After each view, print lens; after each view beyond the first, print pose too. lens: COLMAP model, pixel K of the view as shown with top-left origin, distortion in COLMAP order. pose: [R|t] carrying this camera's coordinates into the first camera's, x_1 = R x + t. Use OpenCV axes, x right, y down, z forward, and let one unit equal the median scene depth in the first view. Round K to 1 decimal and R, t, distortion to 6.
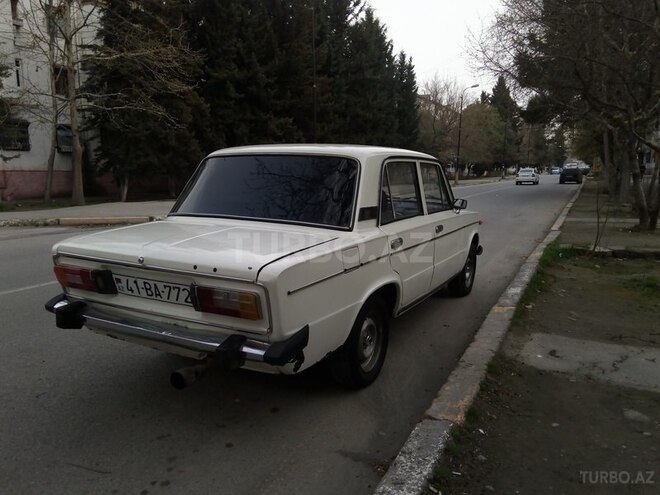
lens RADIAL K [[475.1, 0, 330.0], [0, 475.1, 247.5], [0, 0, 1]] dist [0.022823, -0.006091]
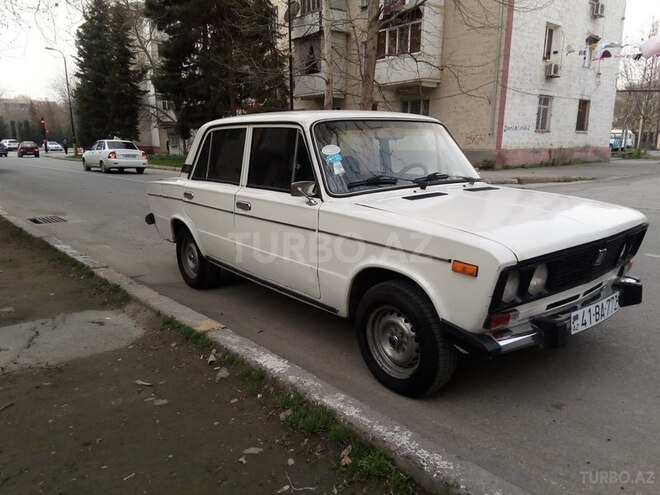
lens RADIAL K [[475.1, 0, 330.0], [0, 475.1, 247.5], [0, 0, 1]] dist [0.022823, -0.006091]
pose [[-0.335045, 0.201366, -0.920433, 1.180121], [-0.155813, 0.951603, 0.264902, -0.261645], [0.929229, 0.232170, -0.287454, 1.683138]]
